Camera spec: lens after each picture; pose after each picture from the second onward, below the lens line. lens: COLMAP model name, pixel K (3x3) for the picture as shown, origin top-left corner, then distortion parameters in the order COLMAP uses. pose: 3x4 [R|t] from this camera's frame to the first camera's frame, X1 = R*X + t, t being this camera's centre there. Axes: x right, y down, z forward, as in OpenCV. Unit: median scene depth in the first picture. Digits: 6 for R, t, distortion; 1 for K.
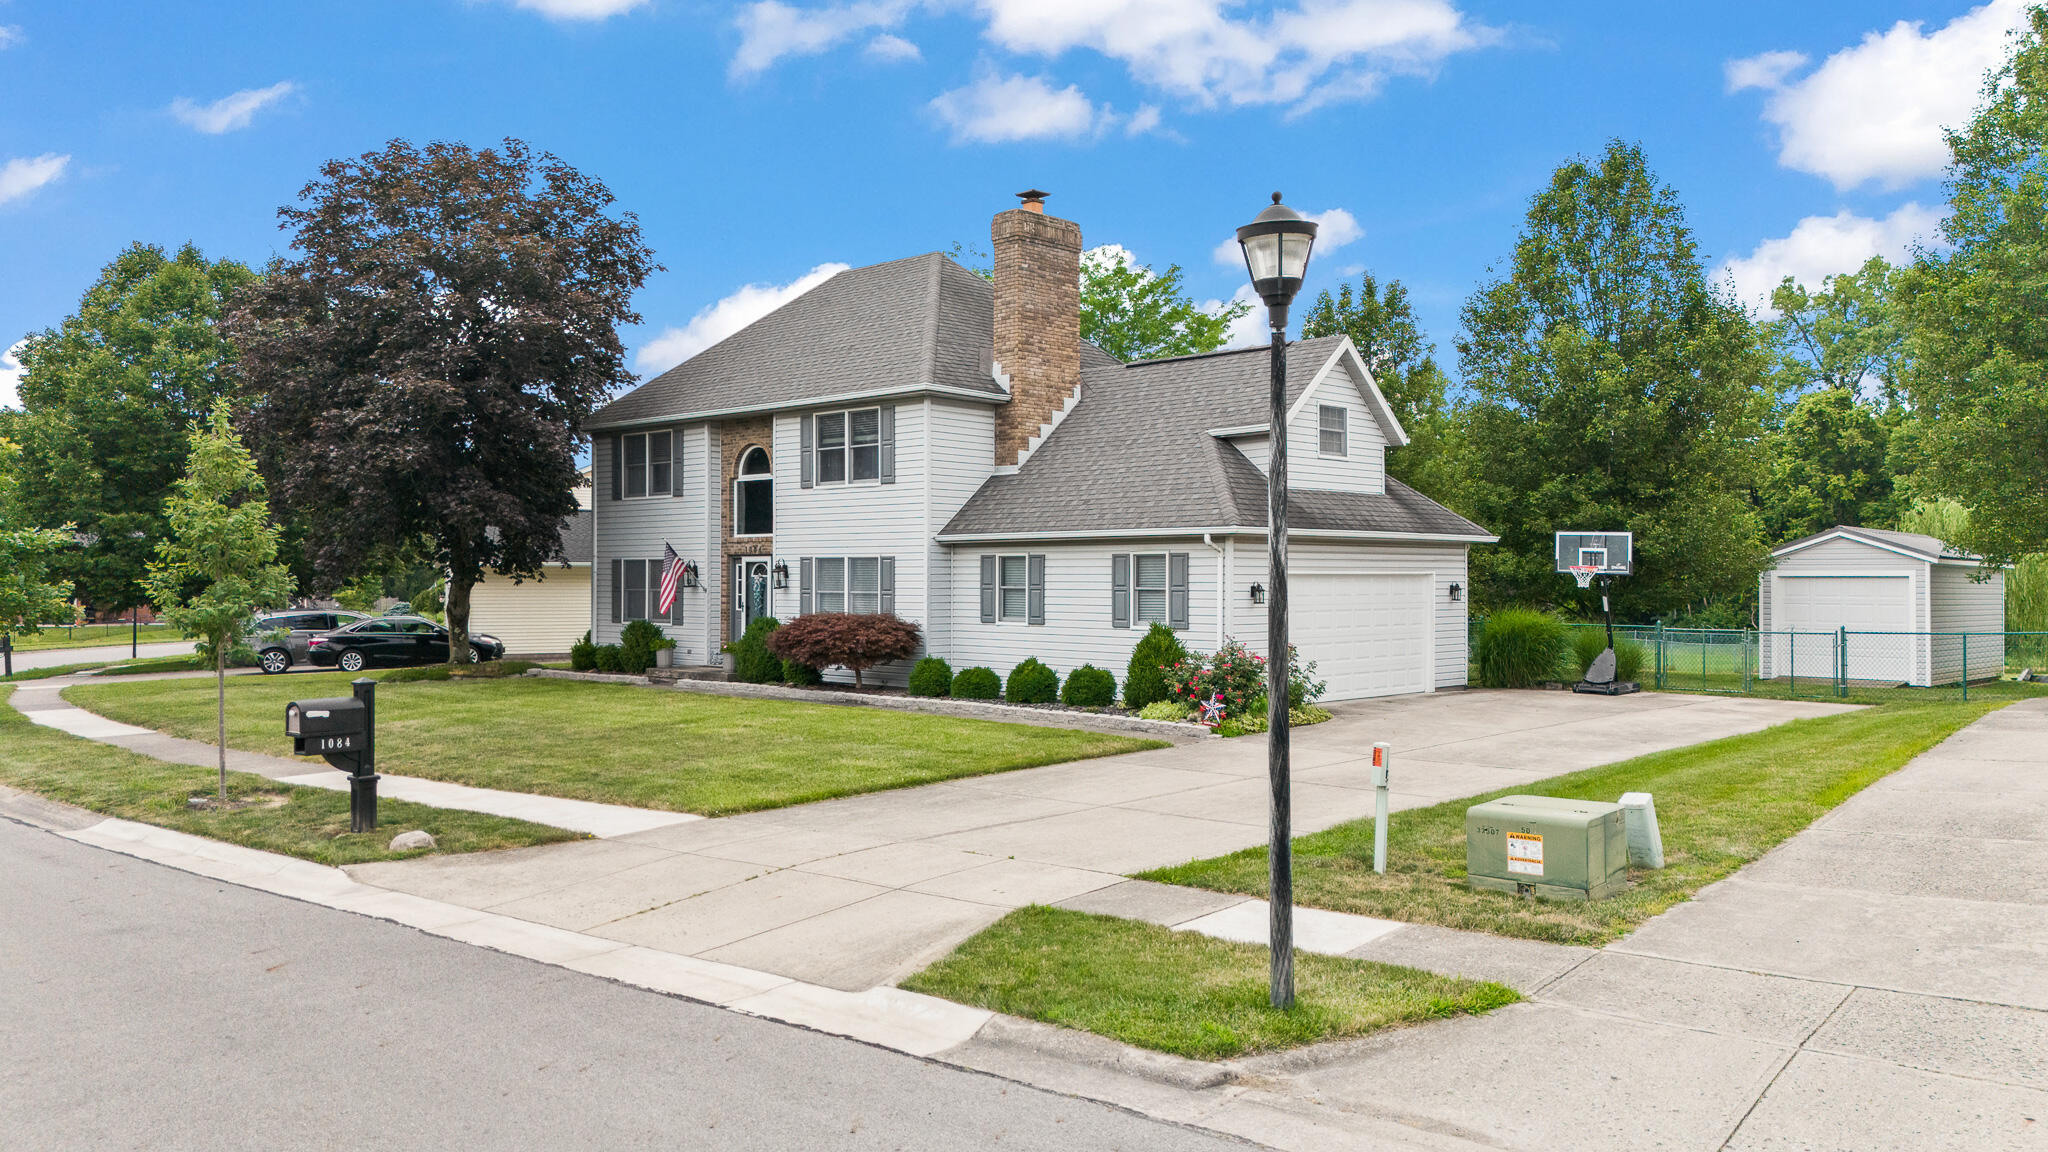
lens RADIAL K [[1517.8, 0, 1050.6], [0, 1517.8, 576.1], [0, 0, 1]] dist [0.034863, -0.009095]
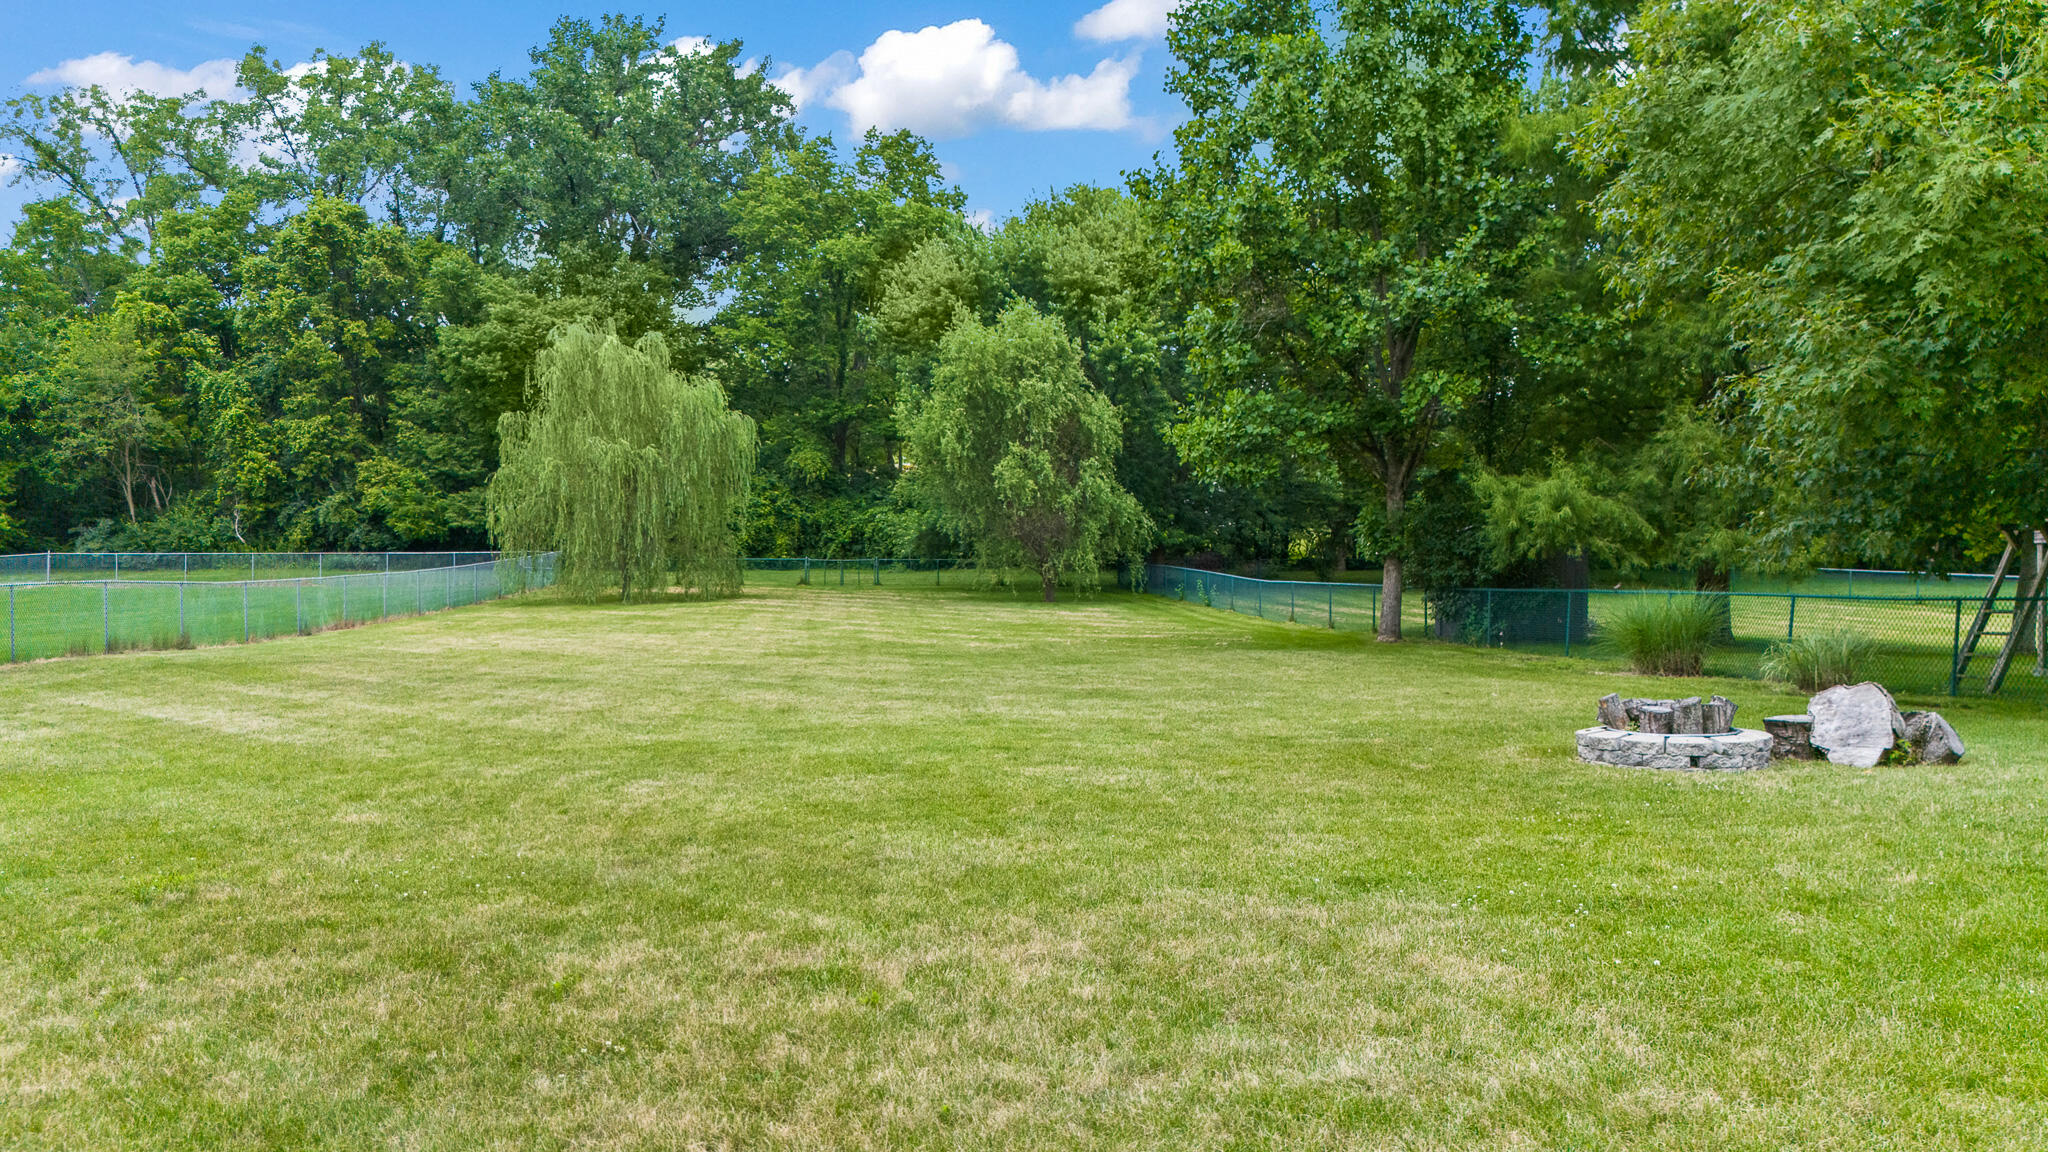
lens RADIAL K [[1517.8, 0, 990.8], [0, 1517.8, 577.2], [0, 0, 1]] dist [0.034863, -0.009095]
pose [[0.593372, -0.041109, 0.803878, 0.117645], [-0.007376, 0.998375, 0.056500, 0.009705], [-0.804894, -0.039455, 0.592105, 0.343753]]
